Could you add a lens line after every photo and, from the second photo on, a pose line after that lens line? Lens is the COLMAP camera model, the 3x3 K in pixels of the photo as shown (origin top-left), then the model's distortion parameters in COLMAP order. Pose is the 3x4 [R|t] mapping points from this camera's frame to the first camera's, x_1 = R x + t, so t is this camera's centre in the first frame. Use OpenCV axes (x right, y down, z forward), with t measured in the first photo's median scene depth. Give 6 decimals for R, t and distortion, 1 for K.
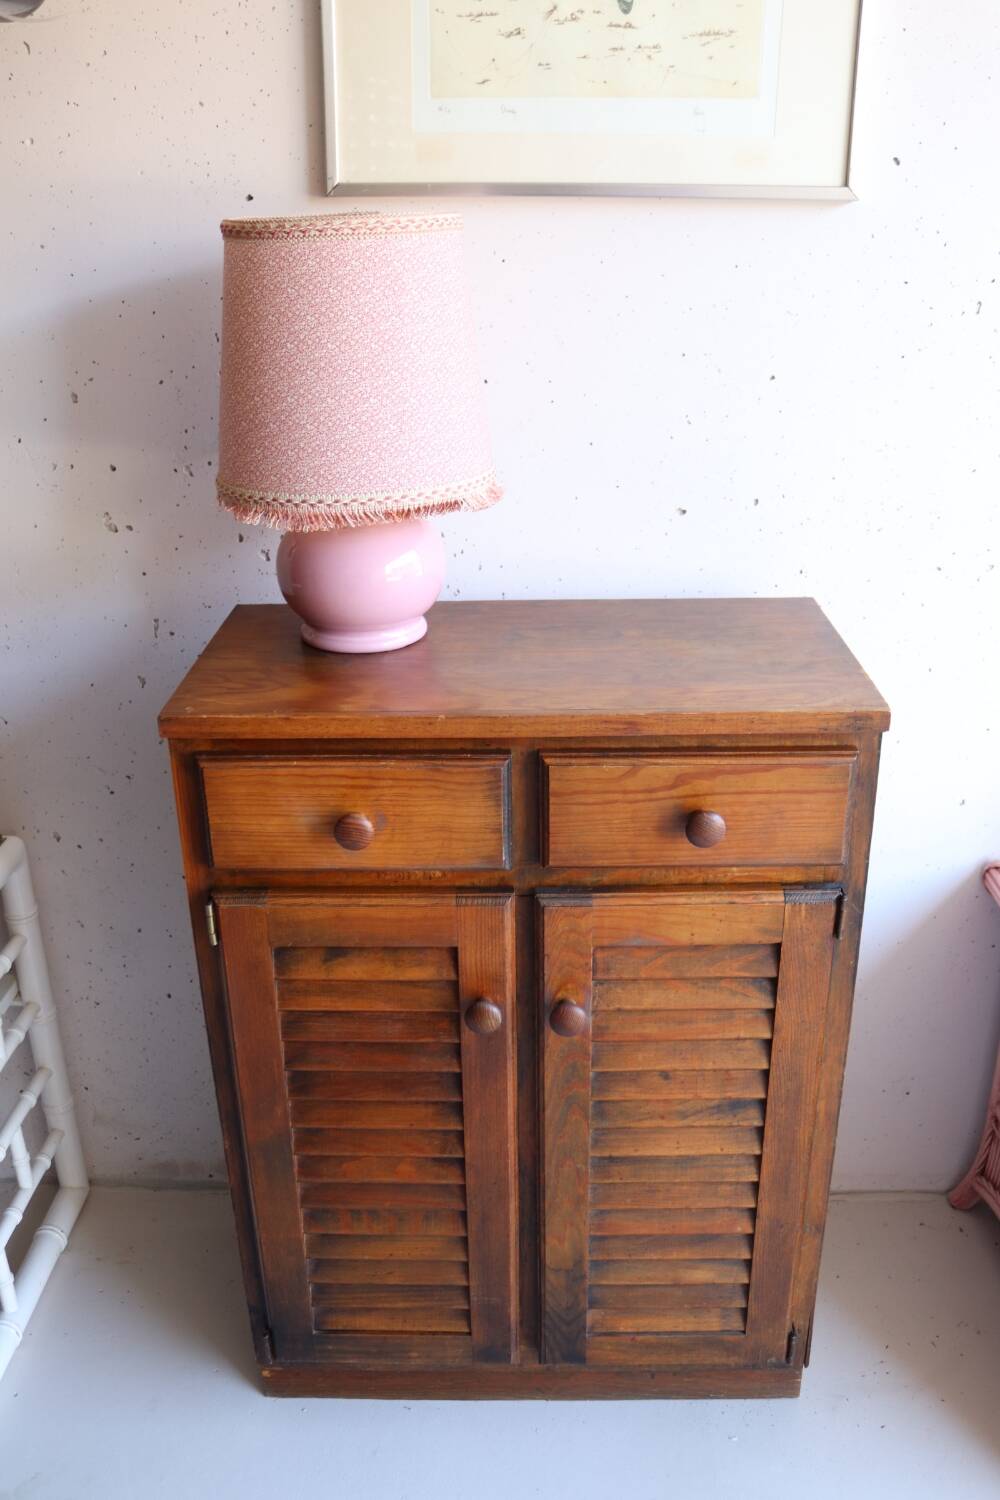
lens RADIAL K [[1301.5, 0, 504.1], [0, 1301.5, 745.4], [0, 0, 1]] dist [-0.150976, 0.129837]
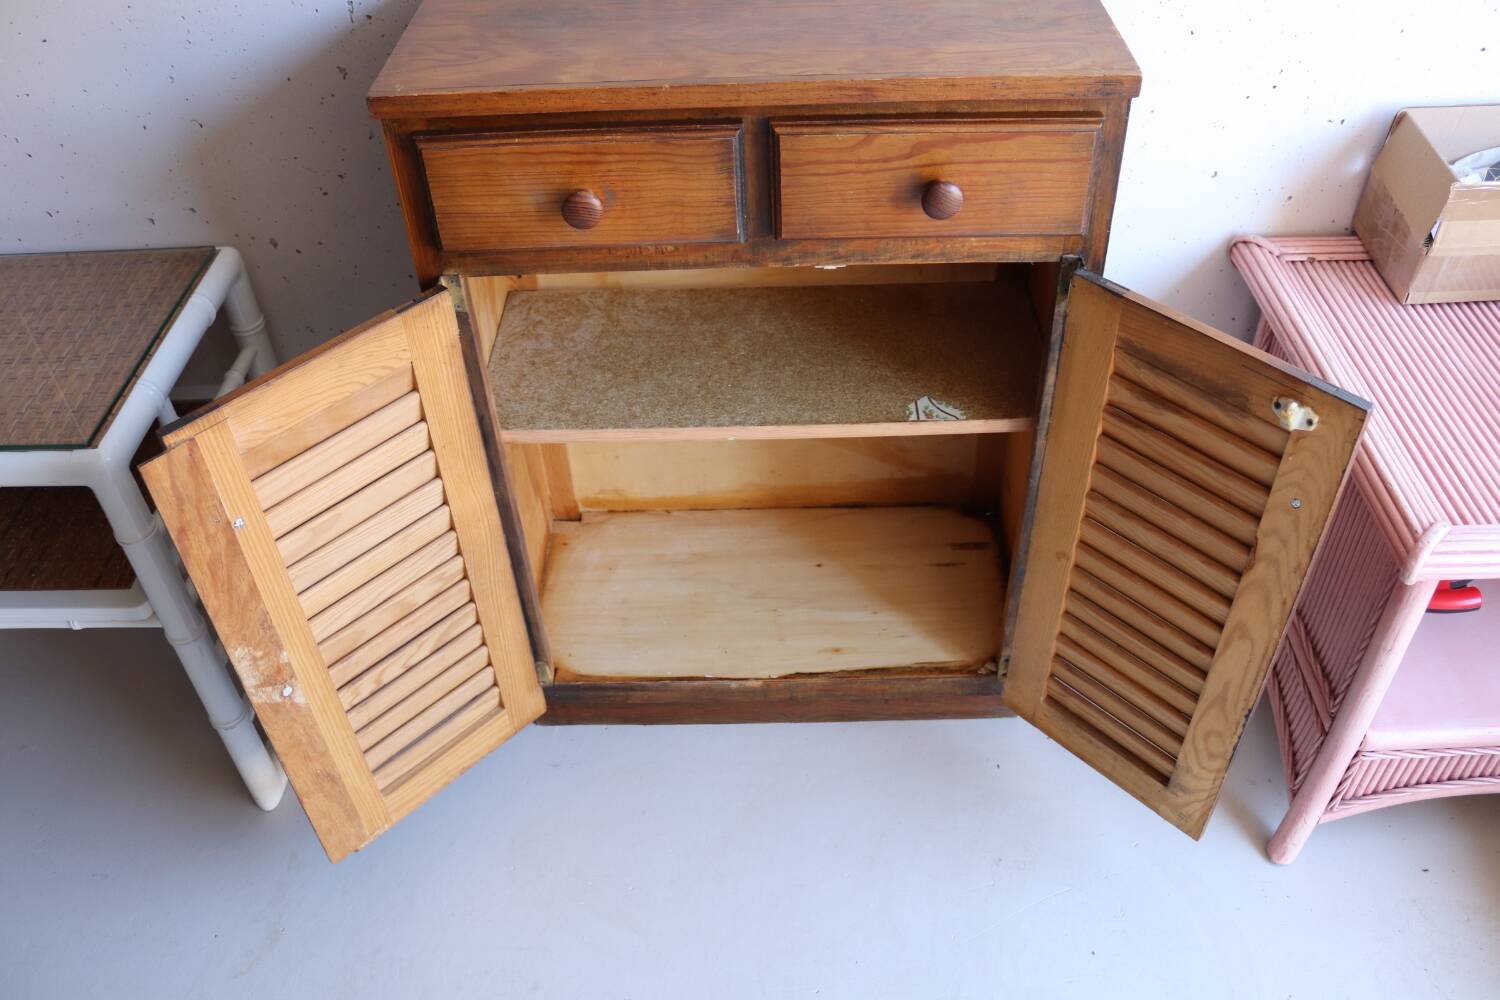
lens RADIAL K [[1217.0, 0, 751.0], [0, 1217.0, 513.9], [0, 0, 1]] dist [-0.155385, 0.114405]
pose [[0.999789, -0.019996, -0.004650, 0.010535], [0.020369, 0.938017, 0.345991, -0.027217], [-0.002556, -0.346013, 0.938226, 0.070412]]
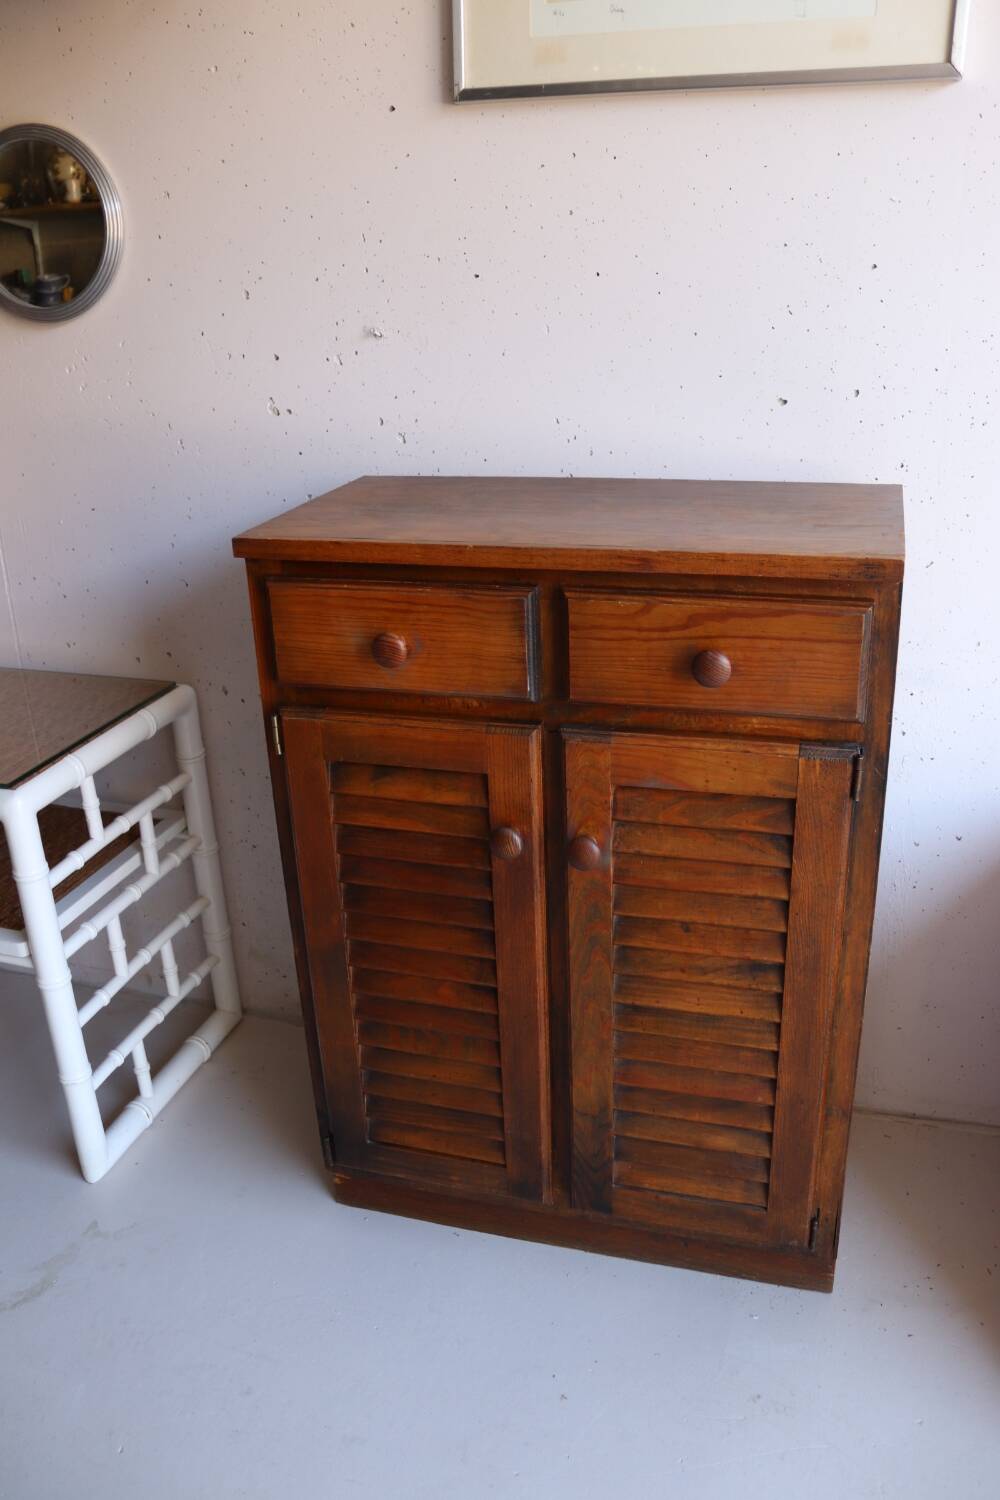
lens RADIAL K [[1217.0, 0, 507.8], [0, 1217.0, 750.5], [0, 0, 1]] dist [-0.155385, 0.114405]
pose [[0.963521, 0.083951, -0.254124, 0.230239], [-0.082749, 0.996451, 0.015438, 0.117988], [0.254518, 0.006154, 0.967048, 0.036337]]
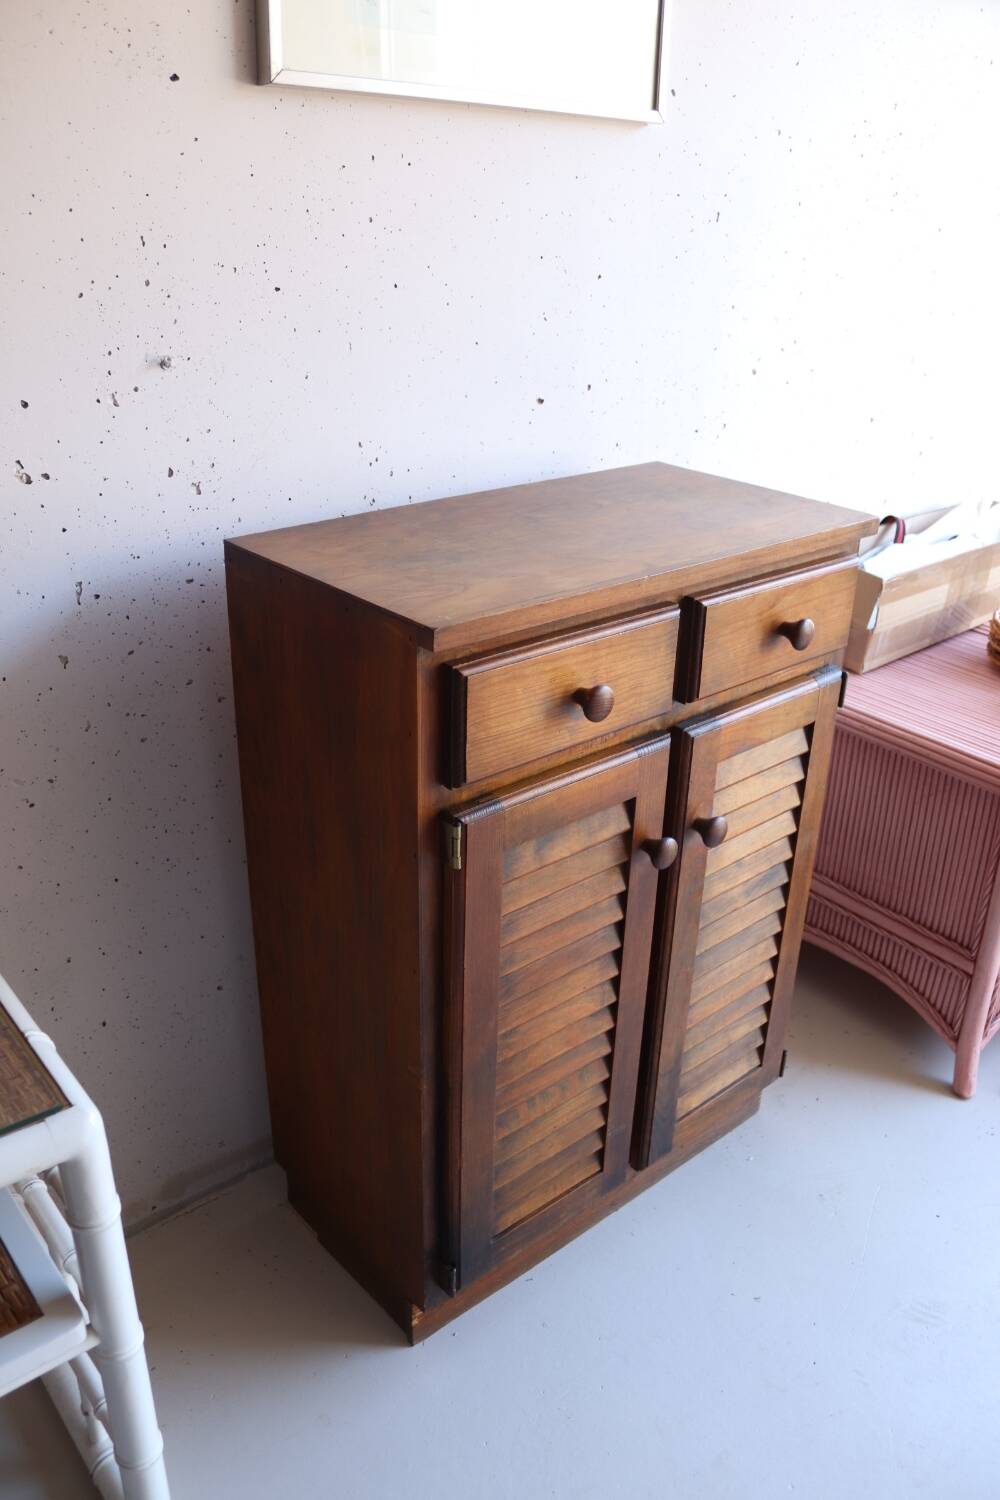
lens RADIAL K [[1217.0, 0, 489.6], [0, 1217.0, 750.1], [0, 0, 1]] dist [-0.155385, 0.114405]
pose [[0.750415, -0.252730, 0.610741, -0.725874], [0.227444, 0.966318, 0.120411, -0.031017], [-0.620602, 0.048551, 0.782621, 0.280505]]
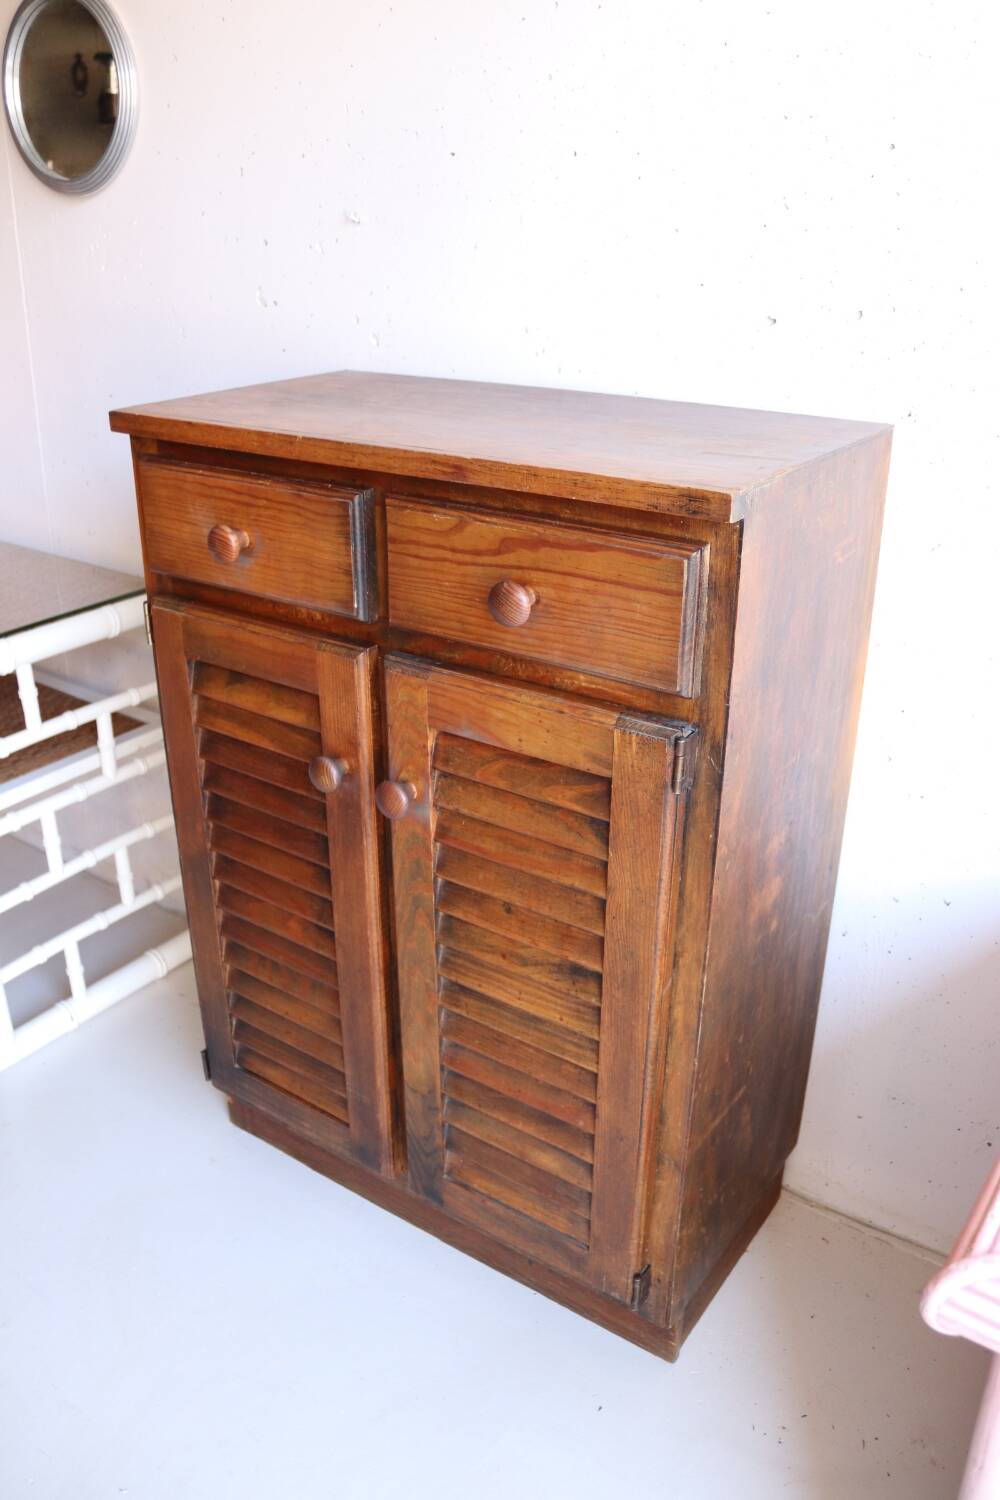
lens RADIAL K [[1217.0, 0, 503.6], [0, 1217.0, 753.4], [0, 0, 1]] dist [-0.155385, 0.114405]
pose [[0.832282, 0.249016, -0.495276, 0.529010], [-0.229914, 0.968024, 0.100349, 0.074485], [0.504427, 0.030352, 0.862921, 0.290027]]
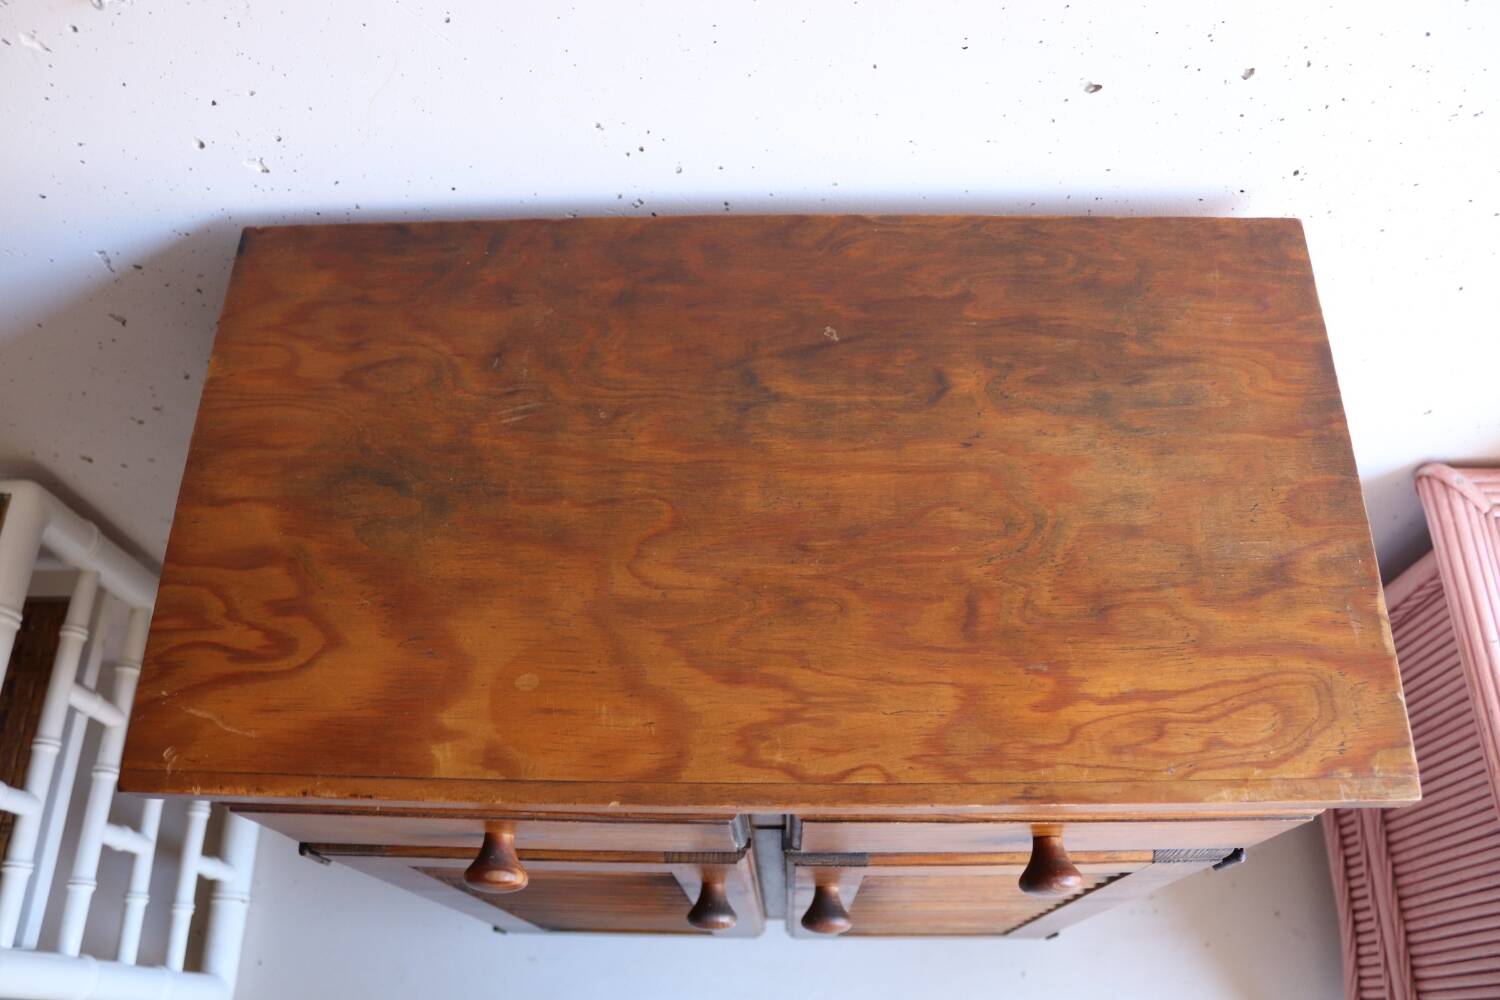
lens RADIAL K [[1217.0, 0, 738.2], [0, 1217.0, 502.1], [0, 0, 1]] dist [-0.155385, 0.114405]
pose [[0.999924, -0.005855, -0.010865, 0.010029], [0.011668, 0.735463, 0.677465, -0.425944], [0.004024, -0.677540, 0.735475, 0.652419]]
